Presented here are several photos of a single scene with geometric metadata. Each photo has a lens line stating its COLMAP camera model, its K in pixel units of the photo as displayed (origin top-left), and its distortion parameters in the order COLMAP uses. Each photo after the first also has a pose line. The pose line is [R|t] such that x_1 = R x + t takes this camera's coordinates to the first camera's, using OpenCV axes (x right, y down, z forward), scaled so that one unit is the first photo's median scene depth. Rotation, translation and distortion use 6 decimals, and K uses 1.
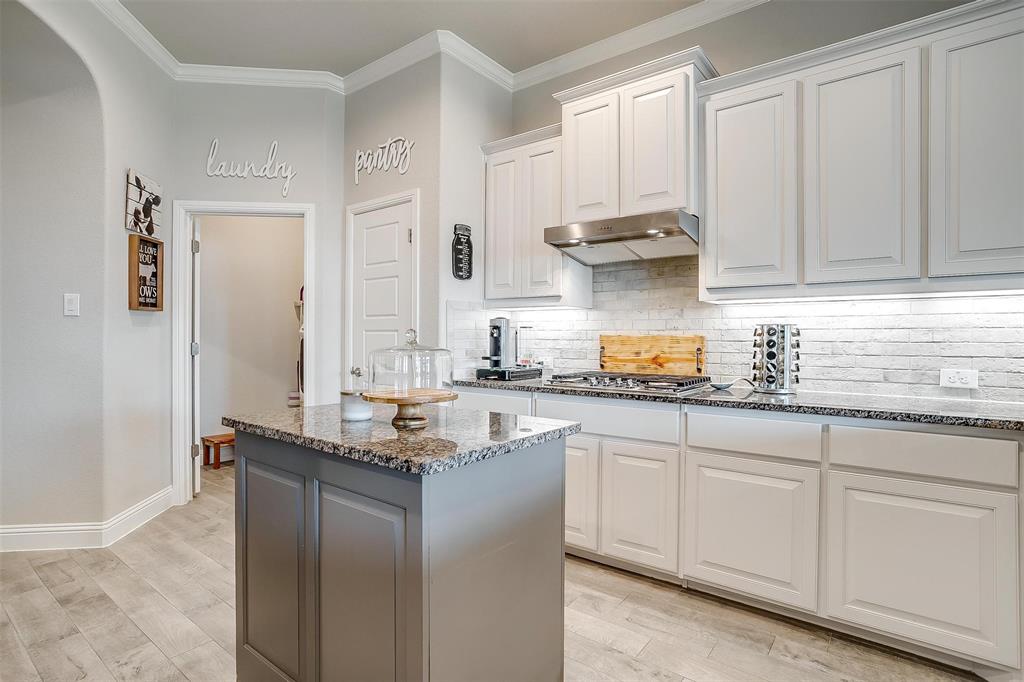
lens RADIAL K [[518.0, 0, 508.4], [0, 518.0, 337.9], [0, 0, 1]] dist [-0.057902, 0.030093]
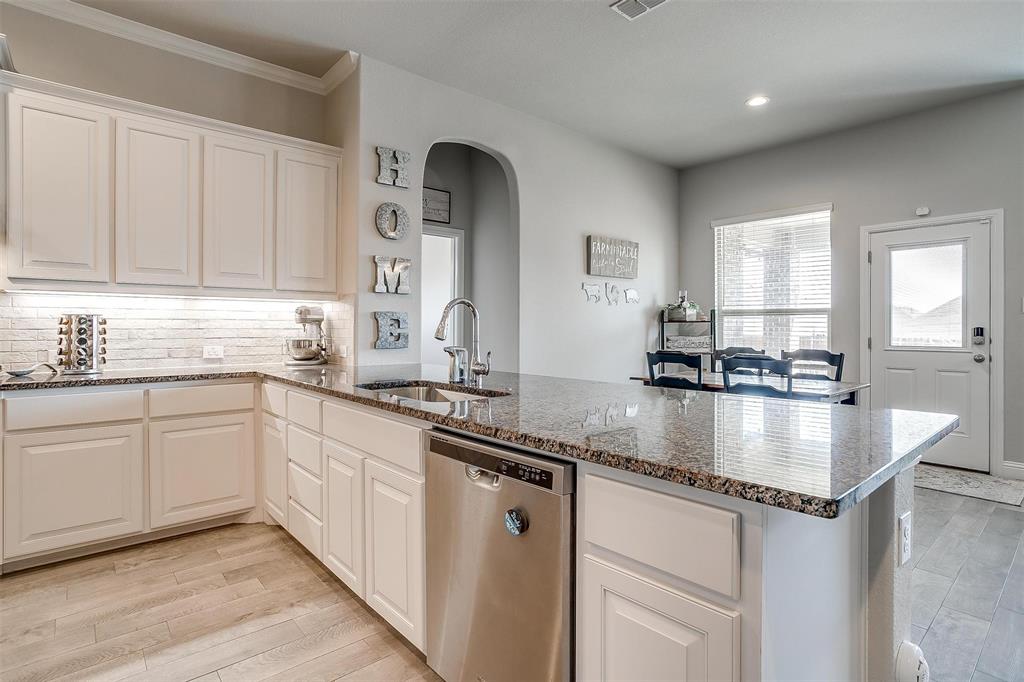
lens RADIAL K [[518.0, 0, 503.4], [0, 518.0, 327.2], [0, 0, 1]] dist [-0.057902, 0.030093]
pose [[0.200267, -0.002139, 0.979739, -0.336770], [0.000332, 0.999998, 0.002115, 0.000482], [-0.979741, -0.000098, 0.200268, -0.136666]]
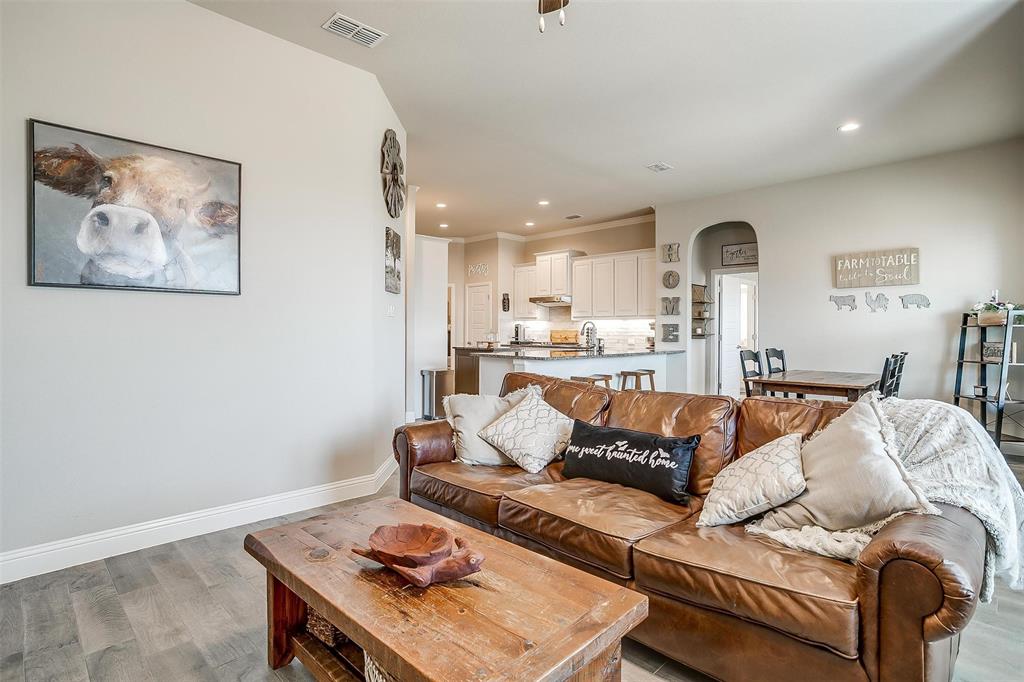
lens RADIAL K [[518.0, 0, 506.2], [0, 518.0, 330.9], [0, 0, 1]] dist [-0.057902, 0.030093]
pose [[0.991455, 0.000819, -0.130445, 0.336931], [-0.000933, 0.999999, -0.000814, 0.003072], [0.130444, 0.000928, 0.991455, -2.186198]]
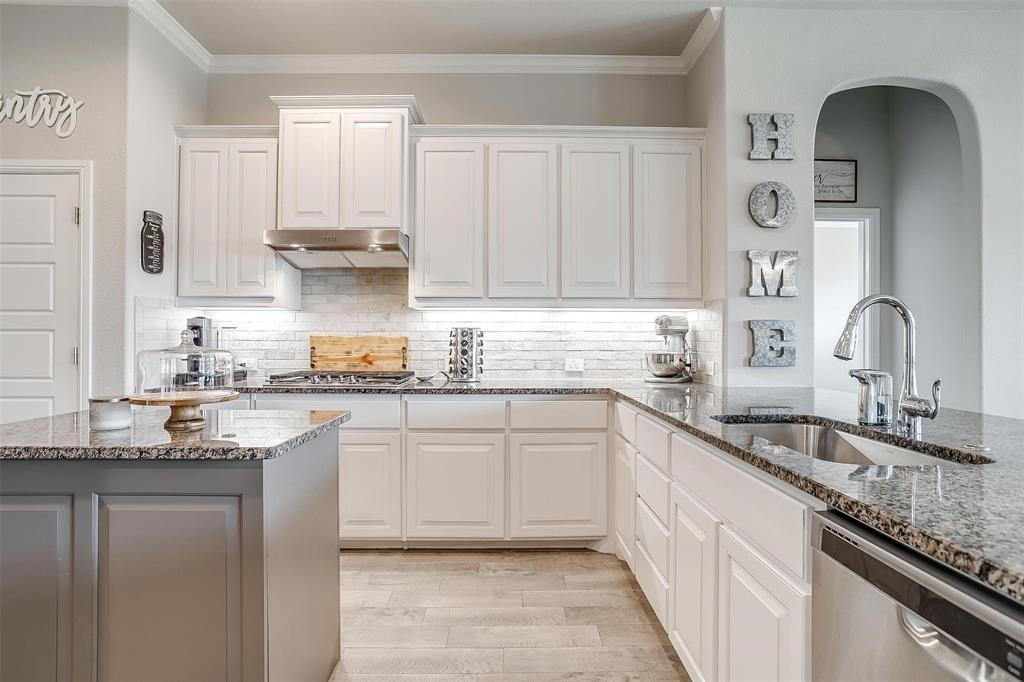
lens RADIAL K [[518.0, 0, 516.3], [0, 518.0, 337.0], [0, 0, 1]] dist [-0.057902, 0.030093]
pose [[0.779627, 0.000908, 0.626243, -0.159120], [0.001550, 0.999993, -0.003380, 0.000705], [-0.626242, 0.003605, 0.779620, -0.076772]]
